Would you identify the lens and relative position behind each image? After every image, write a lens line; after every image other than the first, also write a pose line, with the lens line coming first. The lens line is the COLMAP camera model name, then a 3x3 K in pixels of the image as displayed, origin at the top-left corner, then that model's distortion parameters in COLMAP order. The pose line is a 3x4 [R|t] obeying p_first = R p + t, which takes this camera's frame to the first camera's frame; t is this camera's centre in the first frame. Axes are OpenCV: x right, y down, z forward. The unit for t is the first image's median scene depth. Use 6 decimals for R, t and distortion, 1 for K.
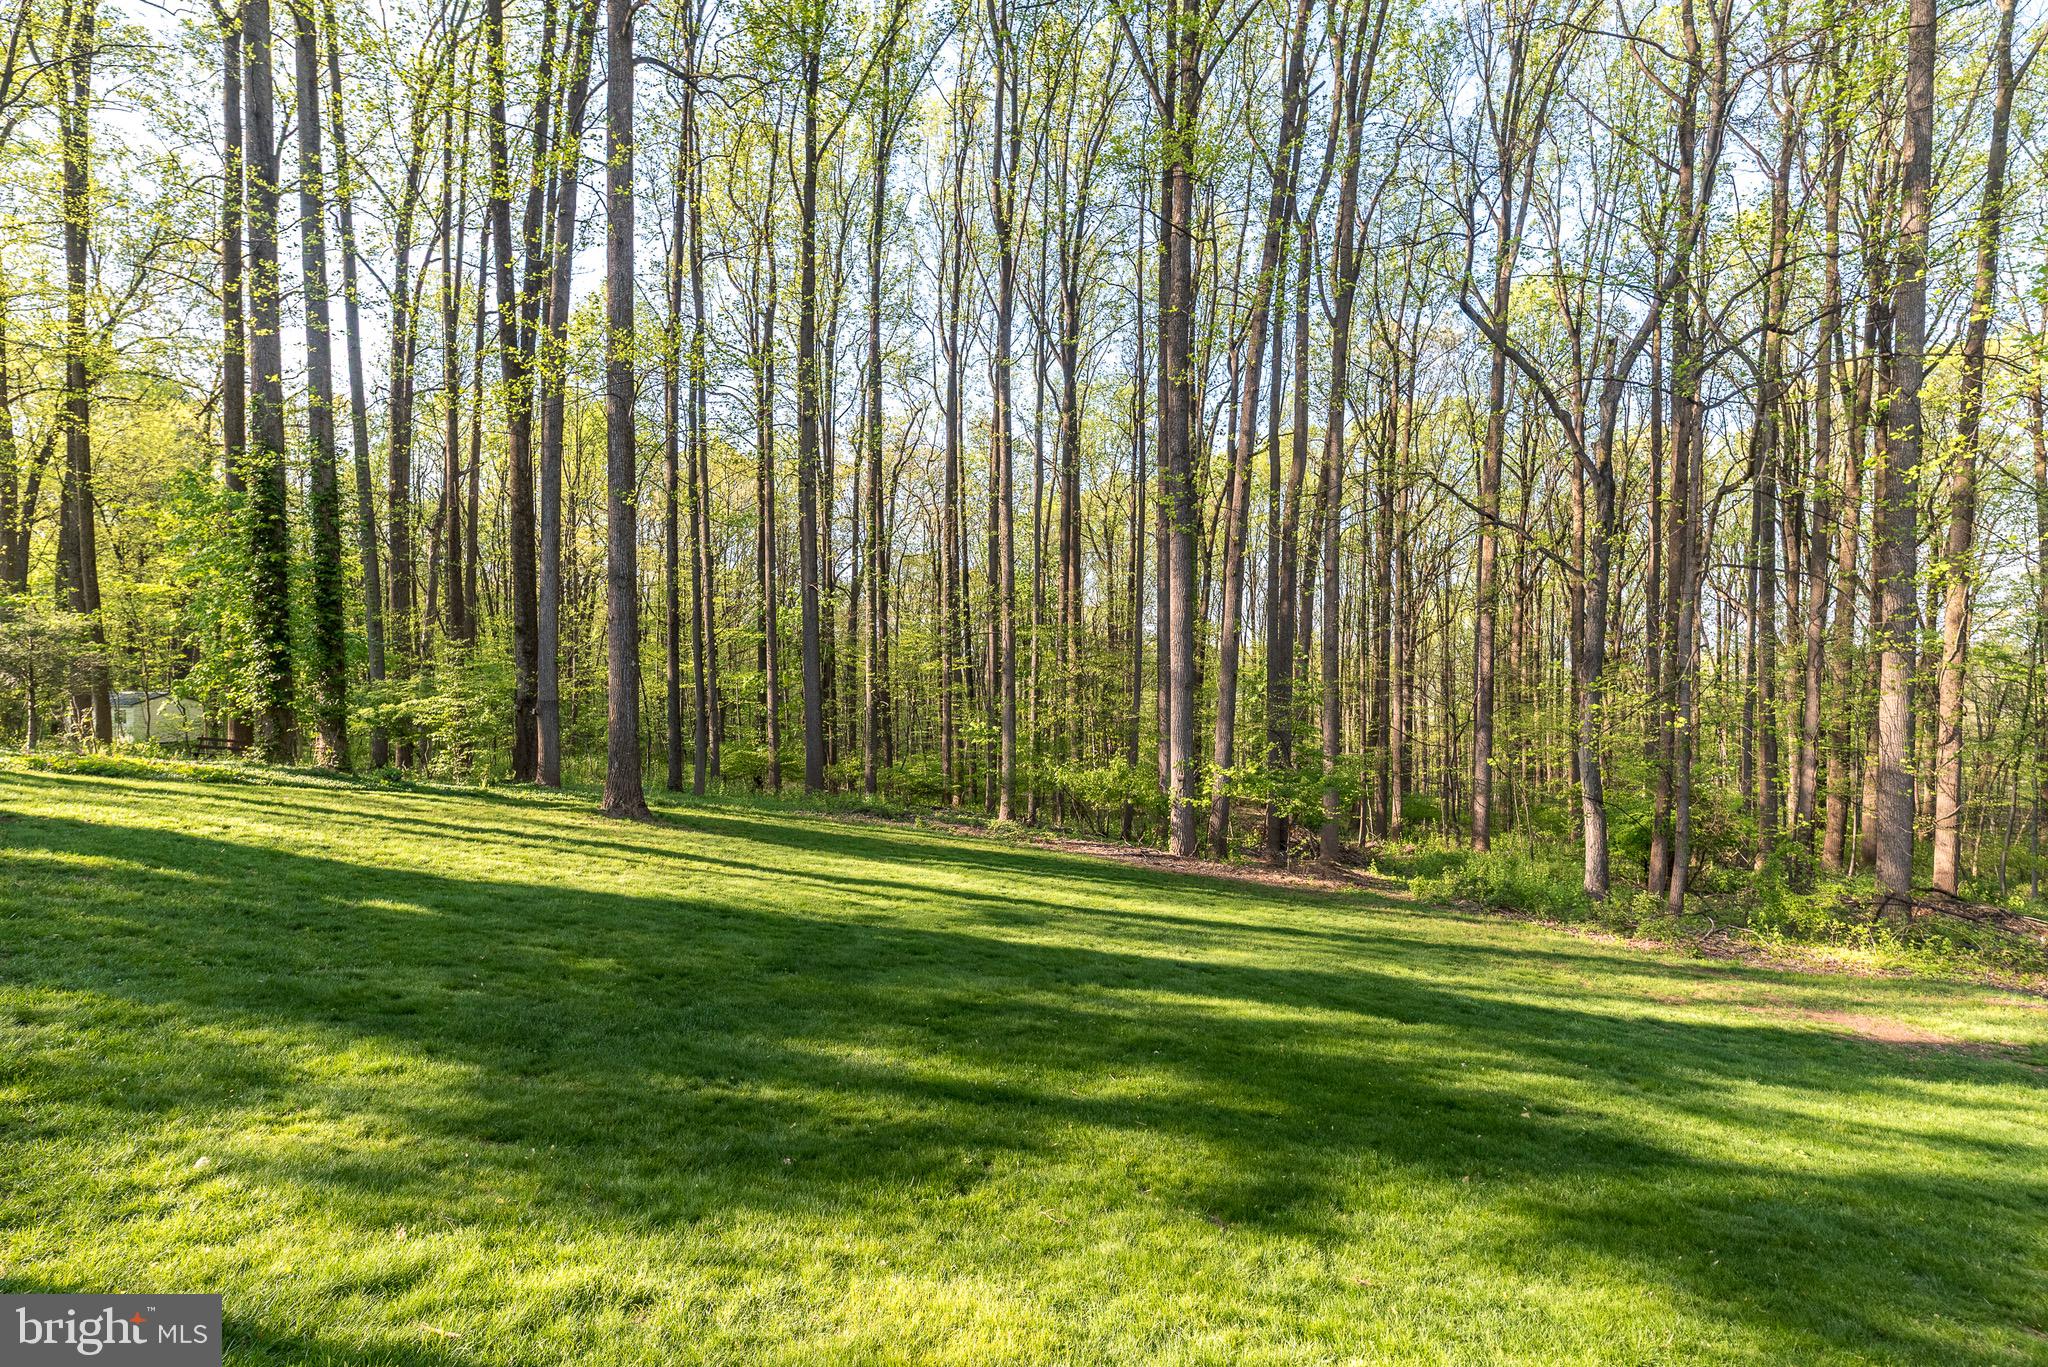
lens RADIAL K [[900.6, 0, 1017.1], [0, 900.6, 692.9], [0, 0, 1]] dist [0.017305, 0.000246]
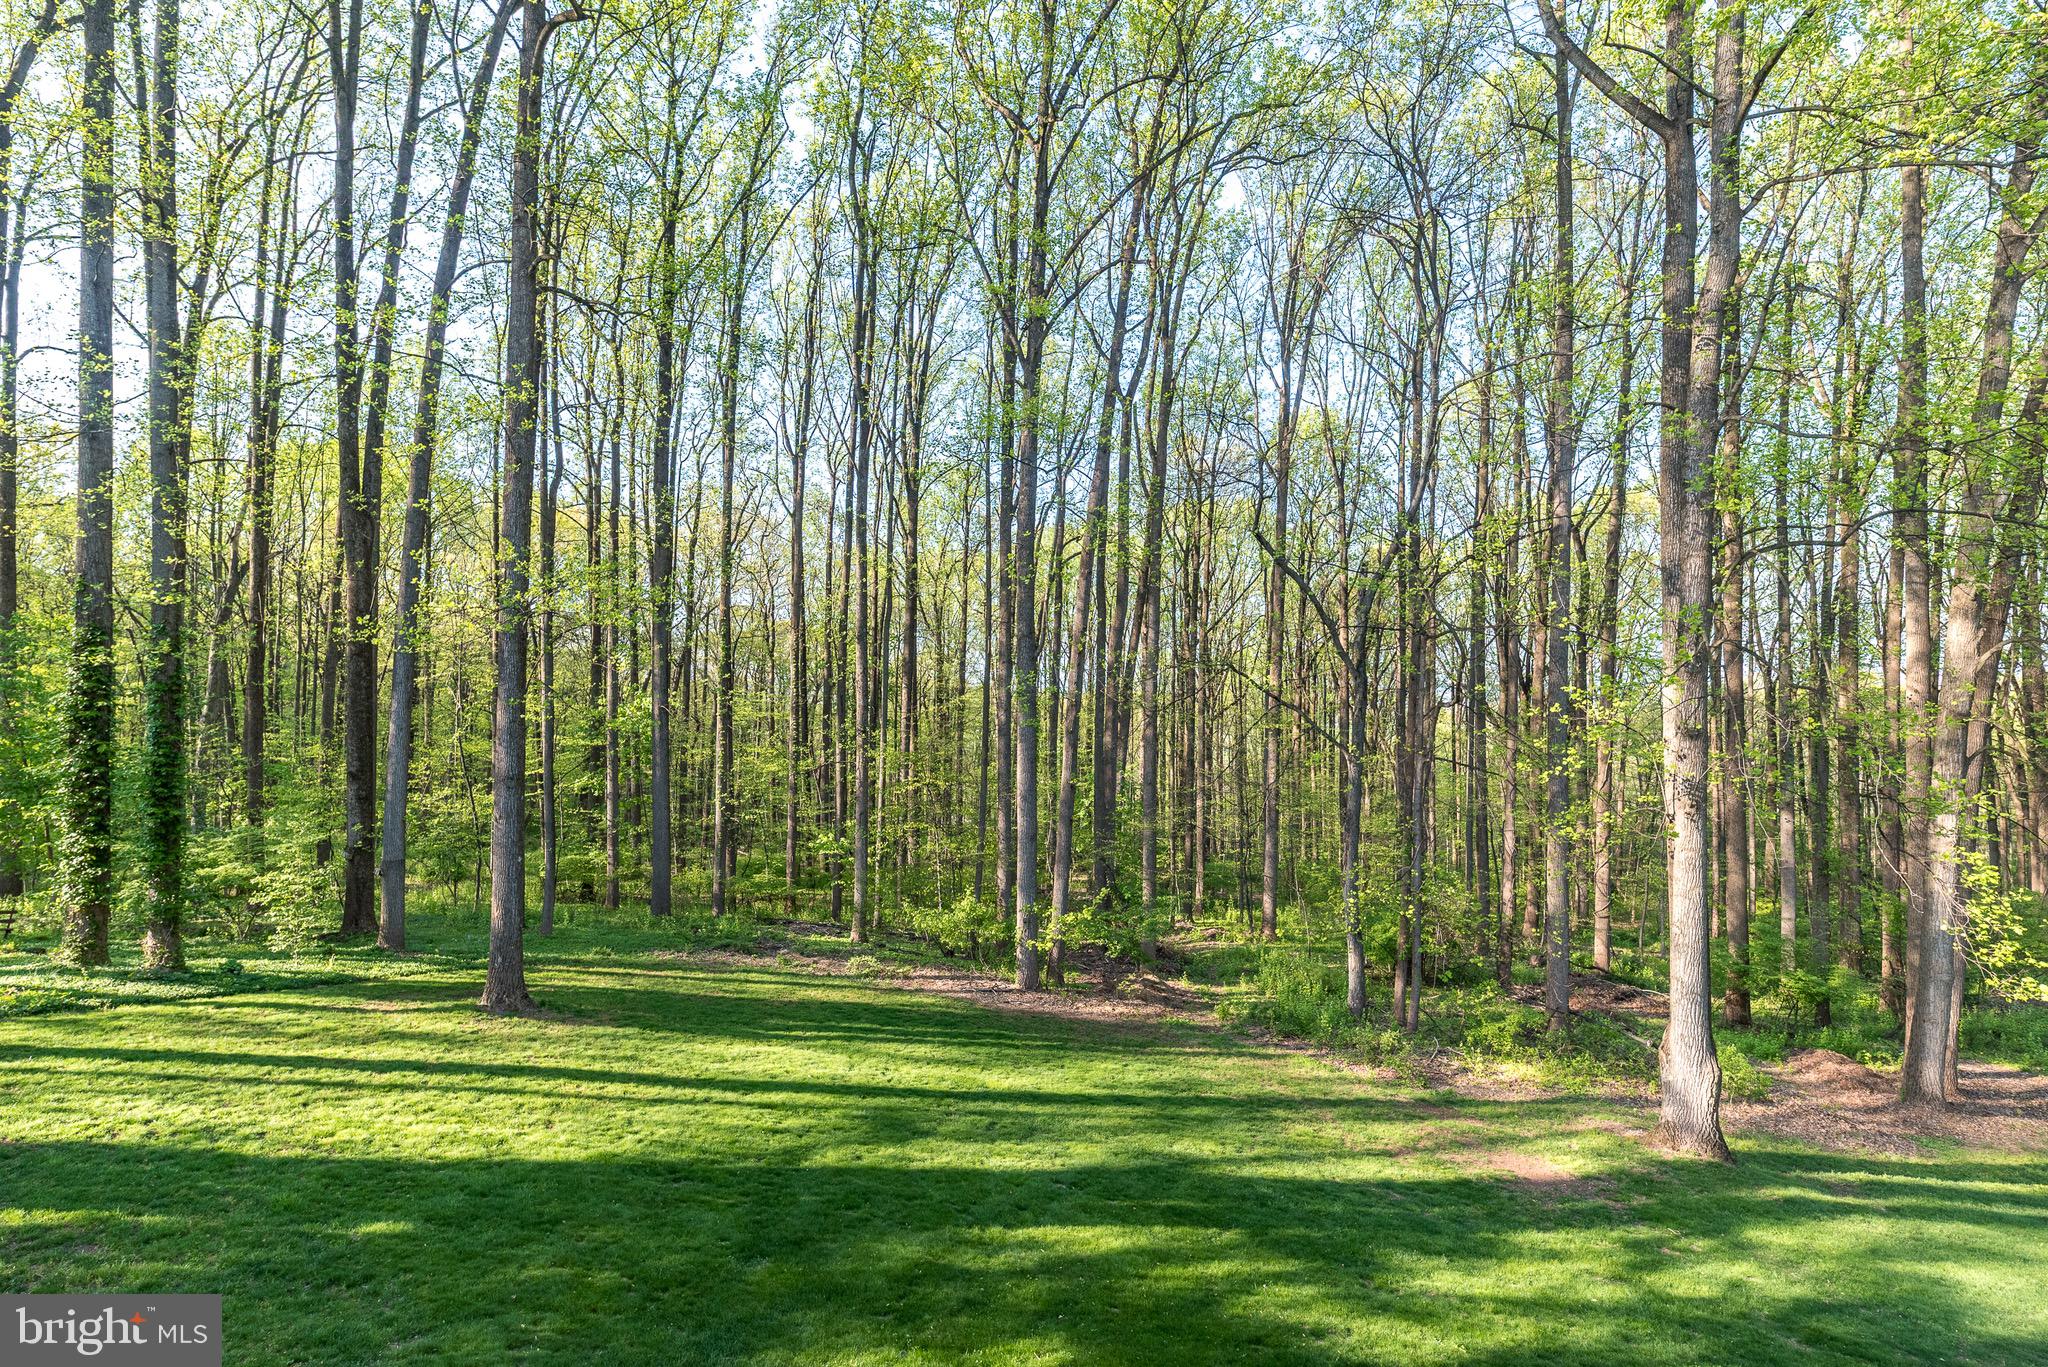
lens RADIAL K [[900.6, 0, 1017.1], [0, 900.6, 692.9], [0, 0, 1]] dist [0.017305, 0.000246]
pose [[0.978775, 0.014076, 0.204454, -0.082944], [-0.008732, 0.999597, -0.027020, -0.205742], [-0.204751, 0.024661, 0.978503, -0.144390]]
